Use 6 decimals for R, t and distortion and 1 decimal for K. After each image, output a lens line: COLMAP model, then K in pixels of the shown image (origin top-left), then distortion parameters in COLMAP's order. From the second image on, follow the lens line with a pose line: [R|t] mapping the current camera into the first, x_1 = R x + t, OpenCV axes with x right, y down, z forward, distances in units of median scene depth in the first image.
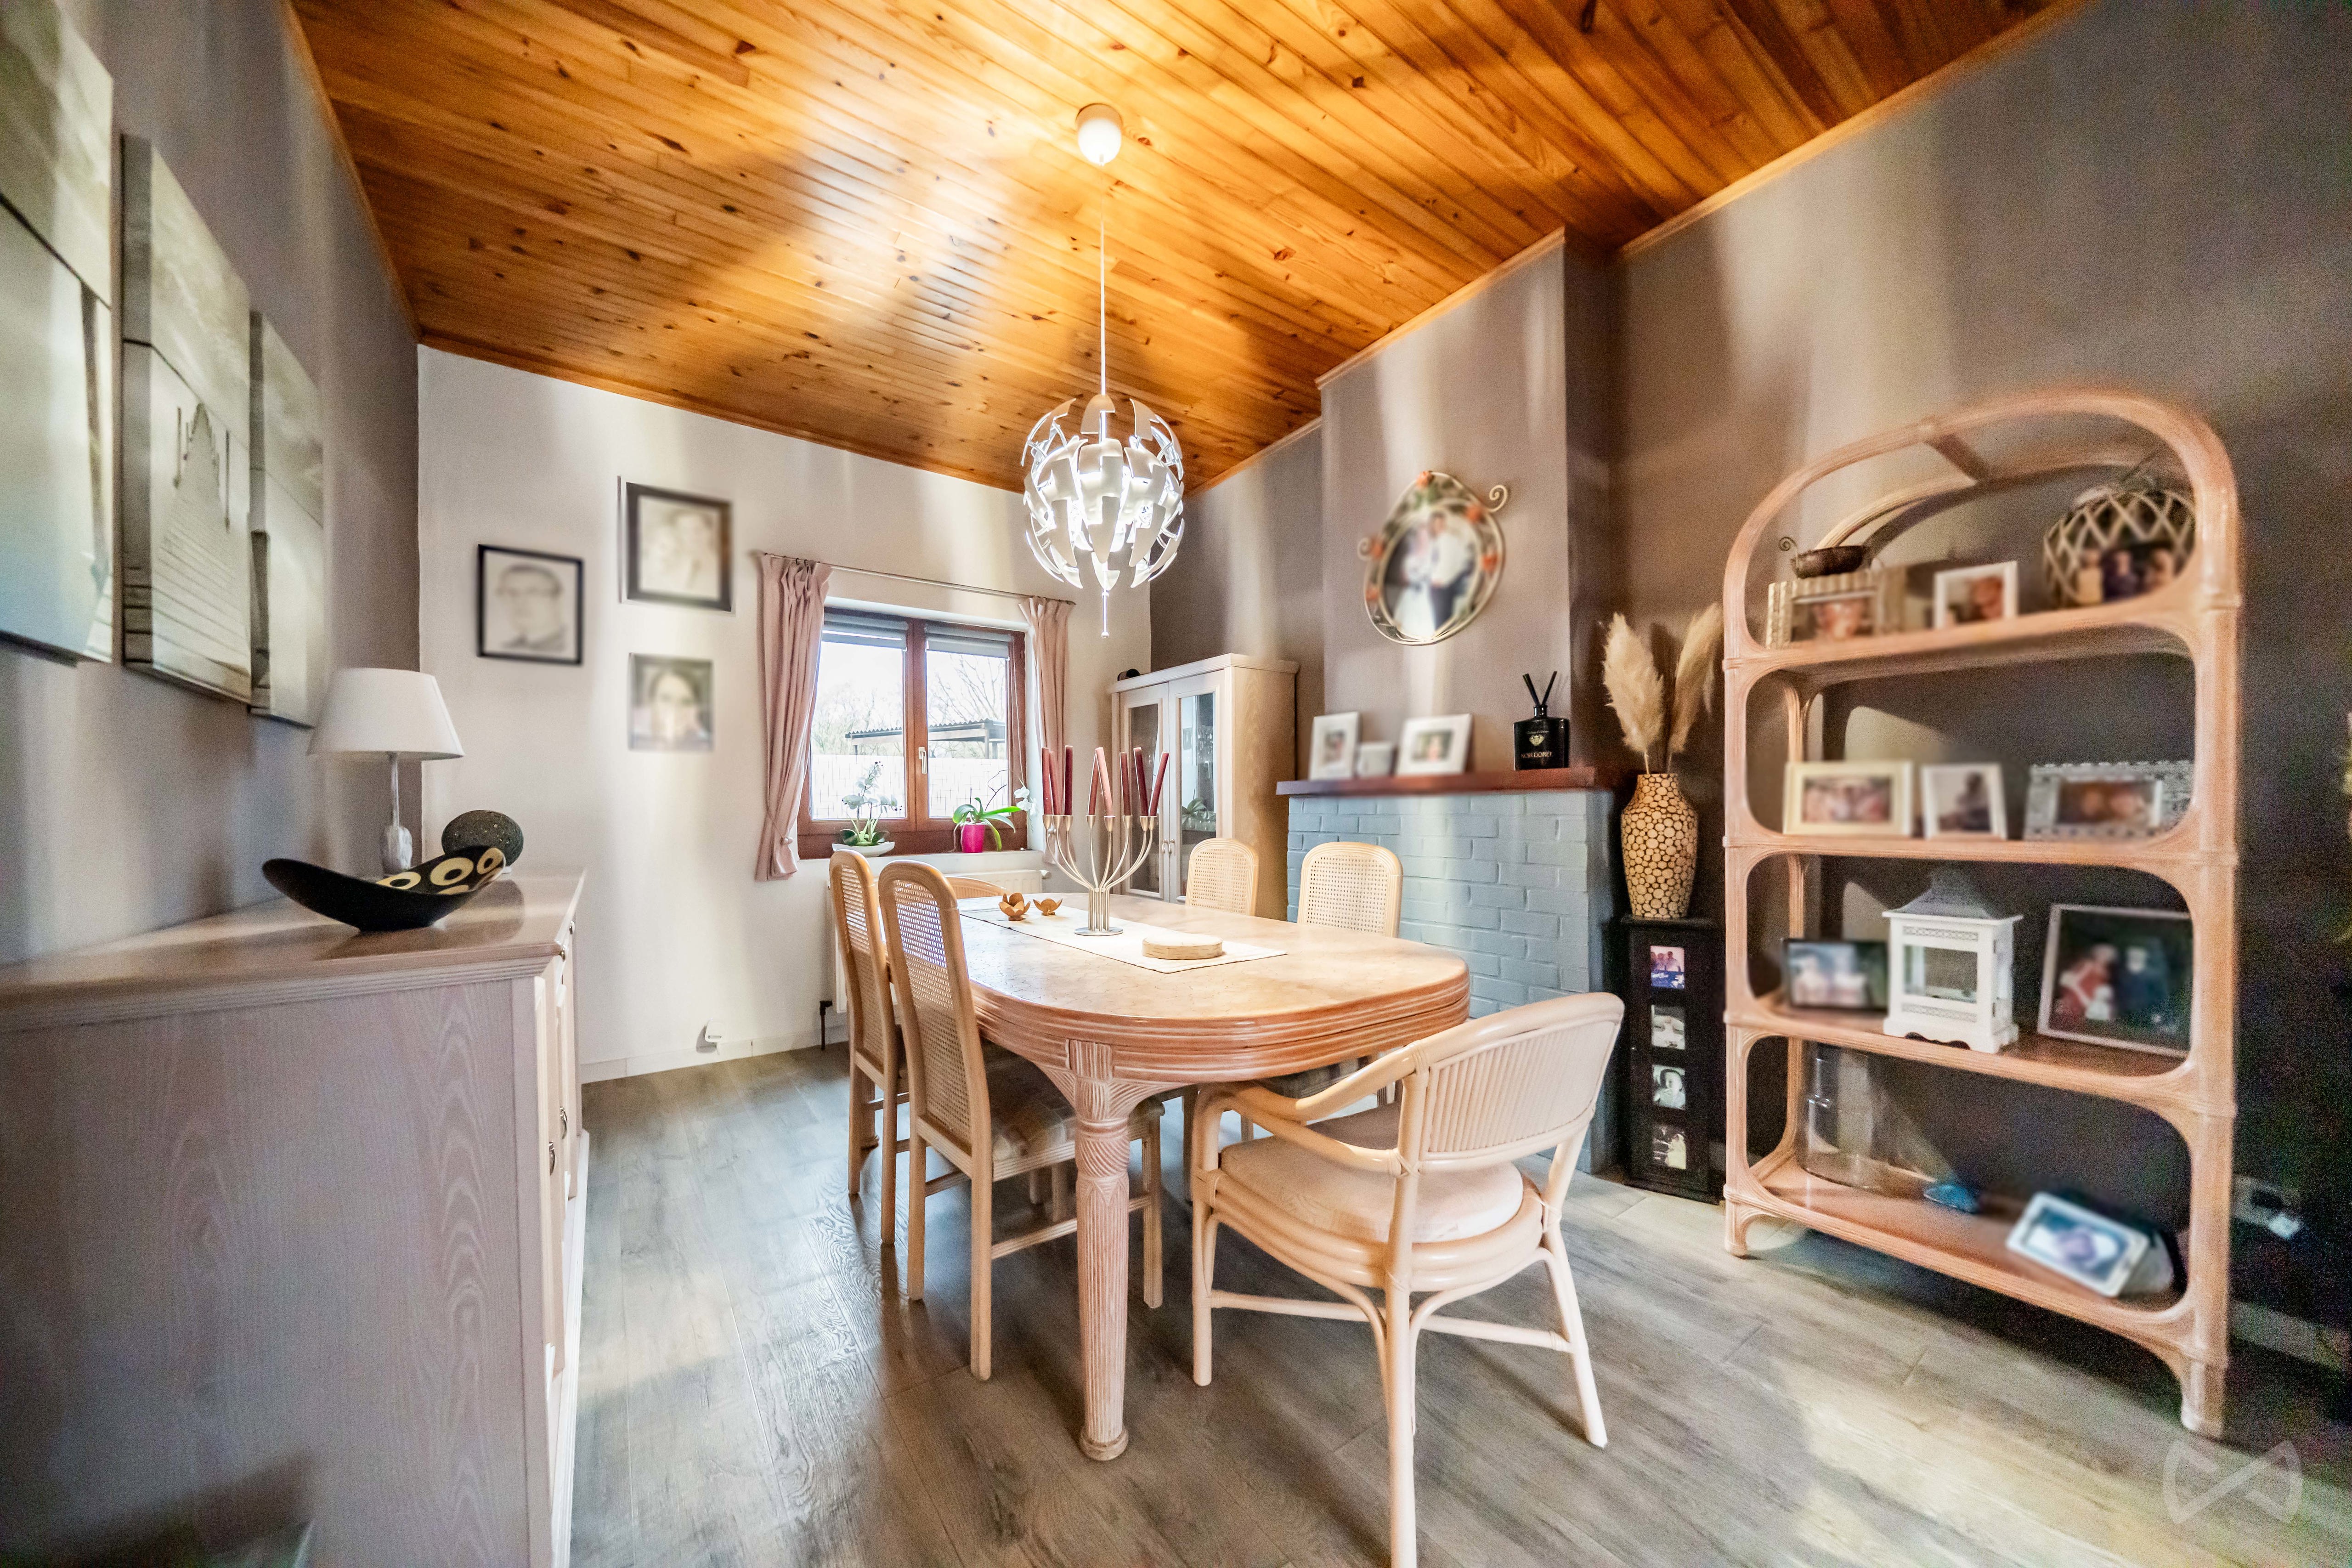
lens RADIAL K [[813.5, 0, 1173.1], [0, 813.5, 812.0], [0, 0, 1]] dist [-0.007319, -0.000090]
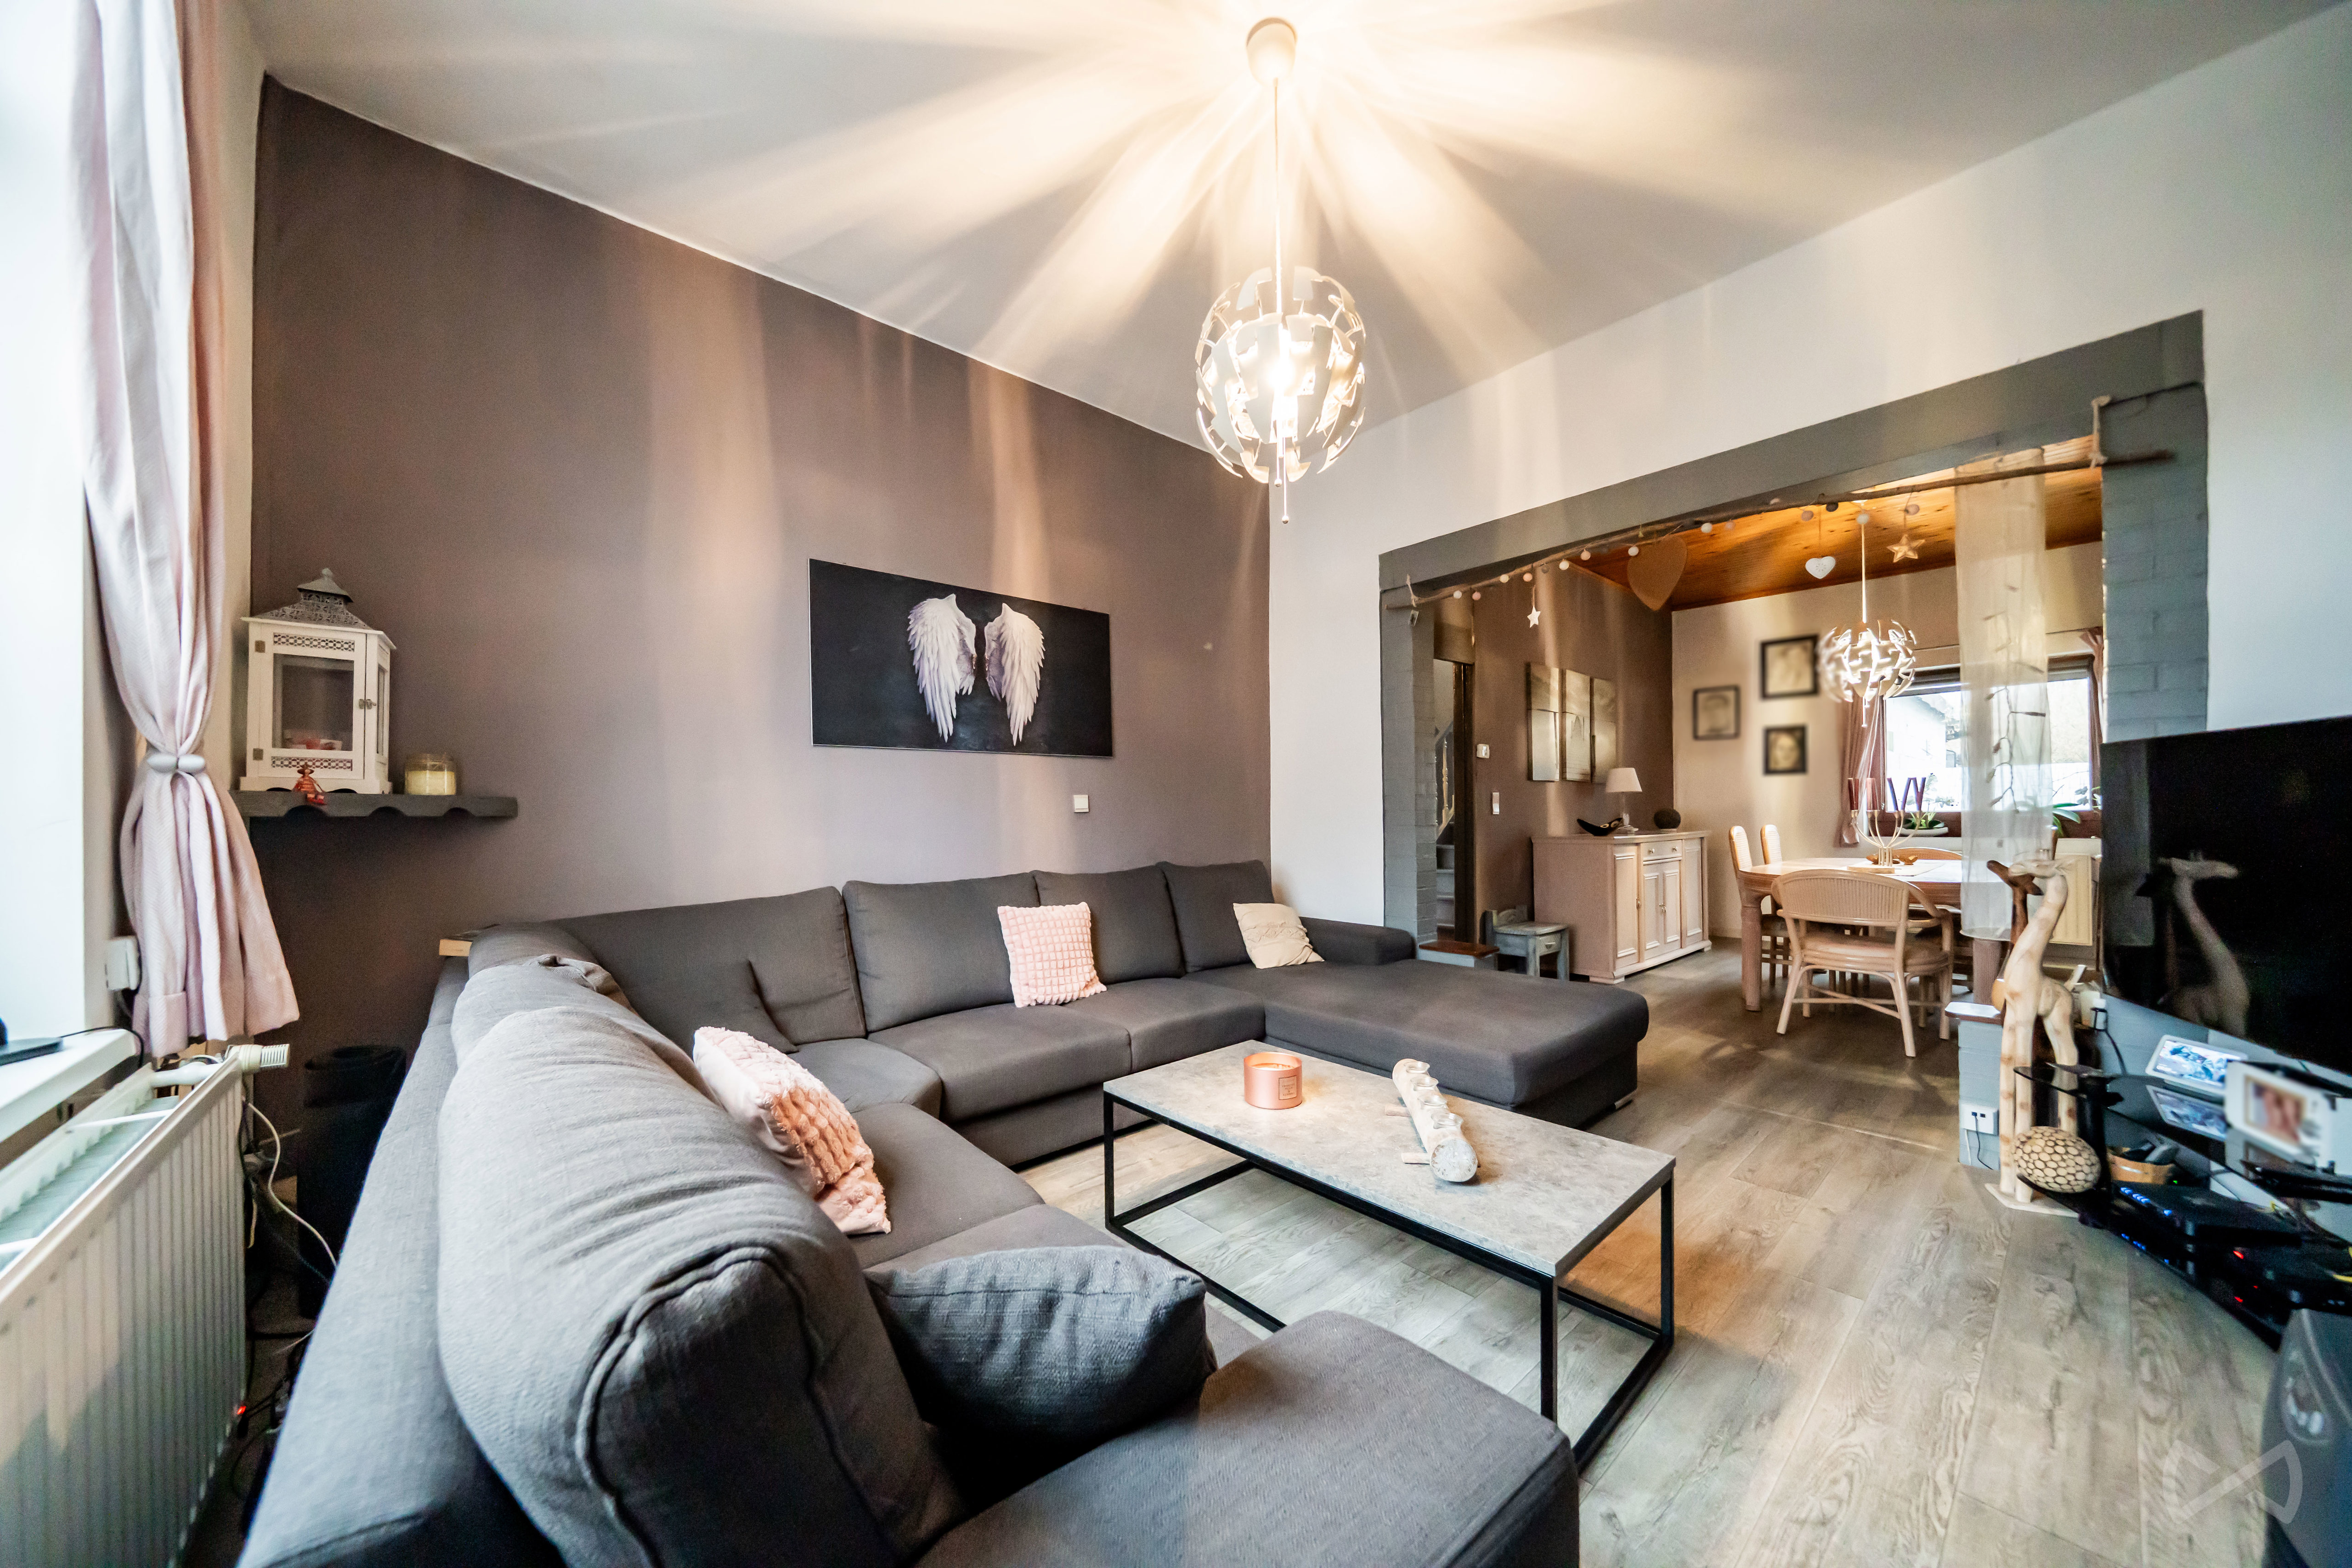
lens RADIAL K [[800.1, 0, 1165.4], [0, 800.1, 809.8], [0, 0, 1]] dist [-0.000338, -0.000054]
pose [[0.097345, 0.009462, -0.995206, 1.275129], [0.002986, 0.999948, 0.009799, -0.018509], [0.995246, -0.003925, 0.097311, -0.725521]]
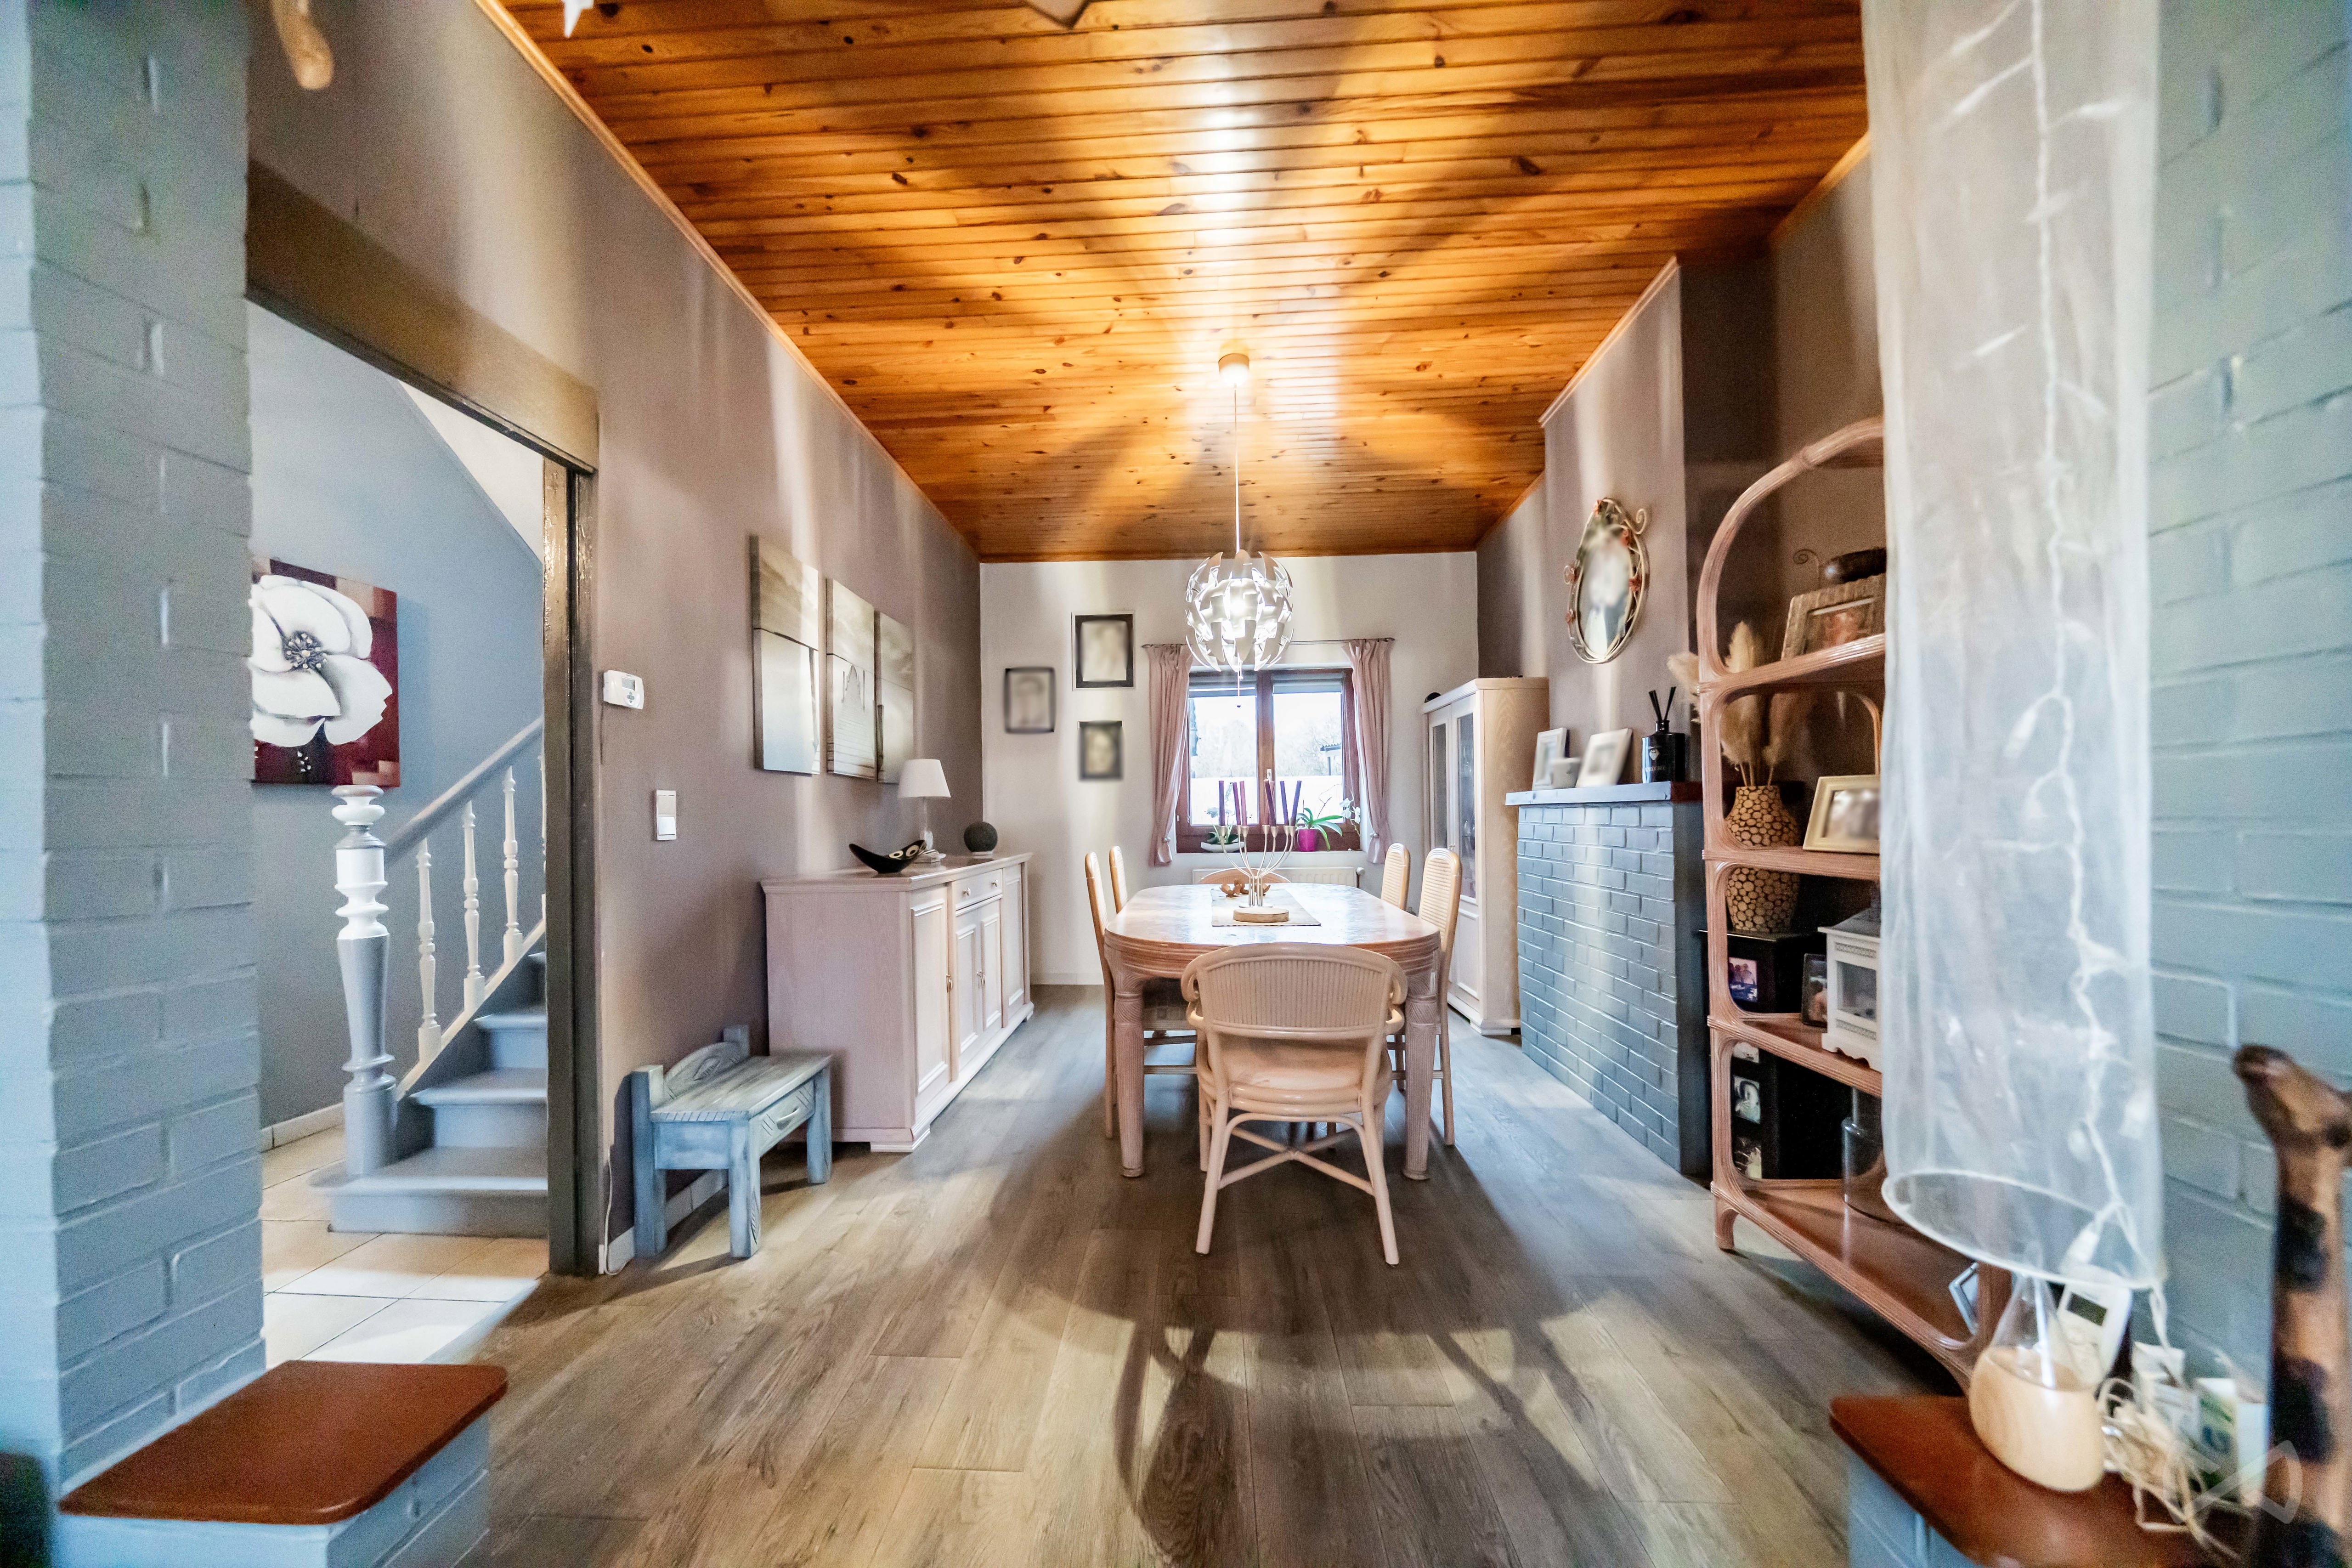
lens RADIAL K [[812.9, 0, 1149.3], [0, 812.9, 807.1], [0, 0, 1]] dist [-0.000596, -0.000048]
pose [[0.779180, -0.009645, -0.626726, 0.497791], [0.005528, 0.999948, -0.008515, -0.012921], [0.626776, 0.003170, 0.779193, -0.183572]]
